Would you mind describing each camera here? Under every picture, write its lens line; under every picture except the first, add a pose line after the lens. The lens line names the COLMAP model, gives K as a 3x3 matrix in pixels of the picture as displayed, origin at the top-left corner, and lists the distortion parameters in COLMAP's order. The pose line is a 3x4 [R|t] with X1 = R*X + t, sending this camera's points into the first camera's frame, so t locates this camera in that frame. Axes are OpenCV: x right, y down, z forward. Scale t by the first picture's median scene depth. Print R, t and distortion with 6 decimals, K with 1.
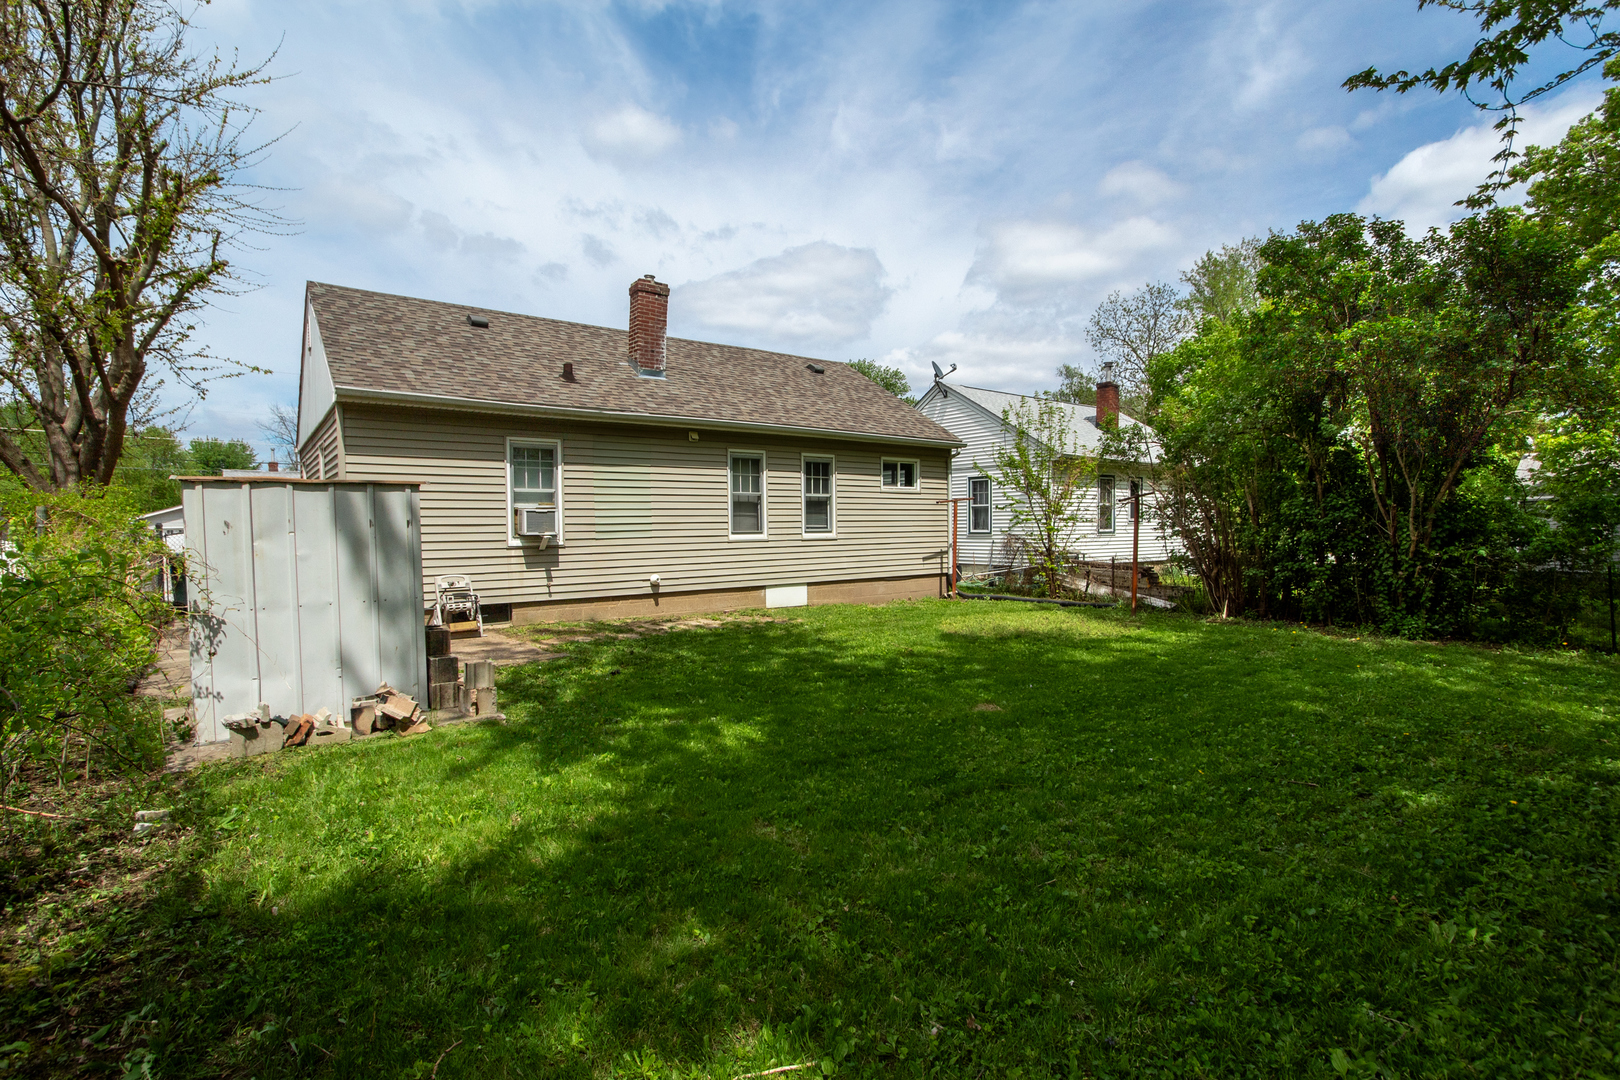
lens RADIAL K [[744.0, 0, 810.6], [0, 744.0, 548.9], [0, 0, 1]] dist [-0.000508, -0.000041]
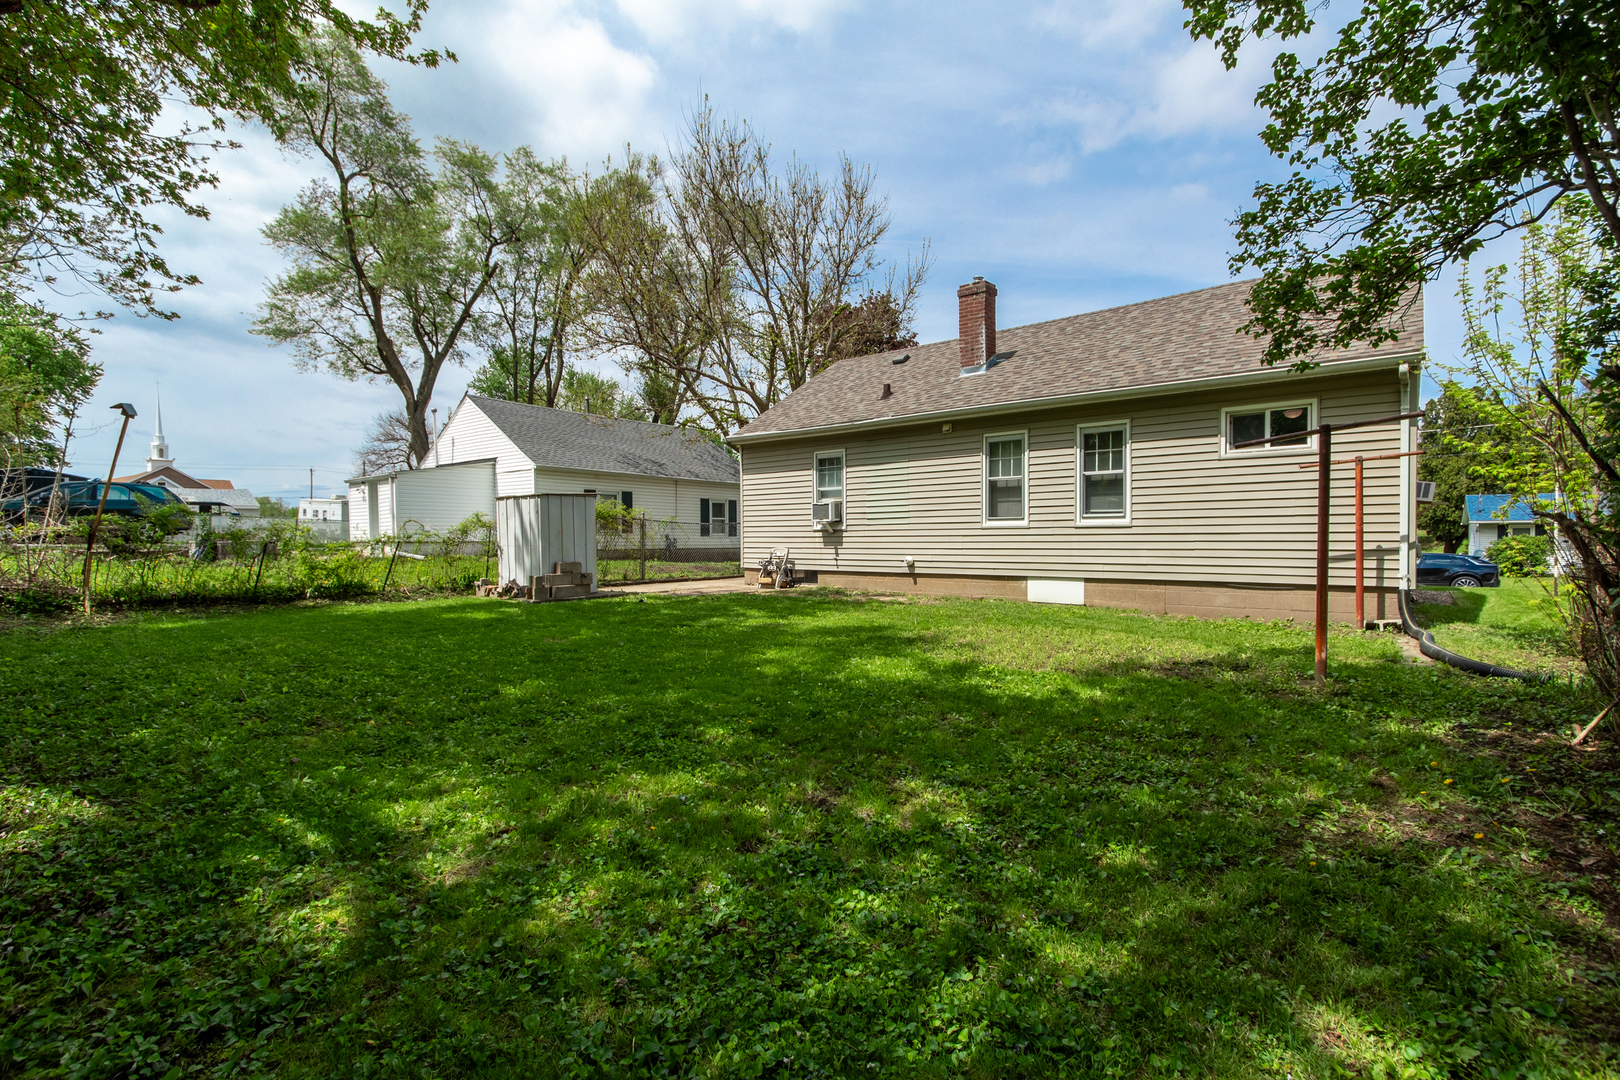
lens RADIAL K [[744.0, 0, 810.4], [0, 744.0, 536.2], [0, 0, 1]] dist [-0.000508, -0.000041]
pose [[0.238703, 0.028501, -0.970674, 0.774565], [-0.006331, 0.999594, 0.027794, -0.024636], [0.971072, -0.000490, 0.238786, 0.524885]]
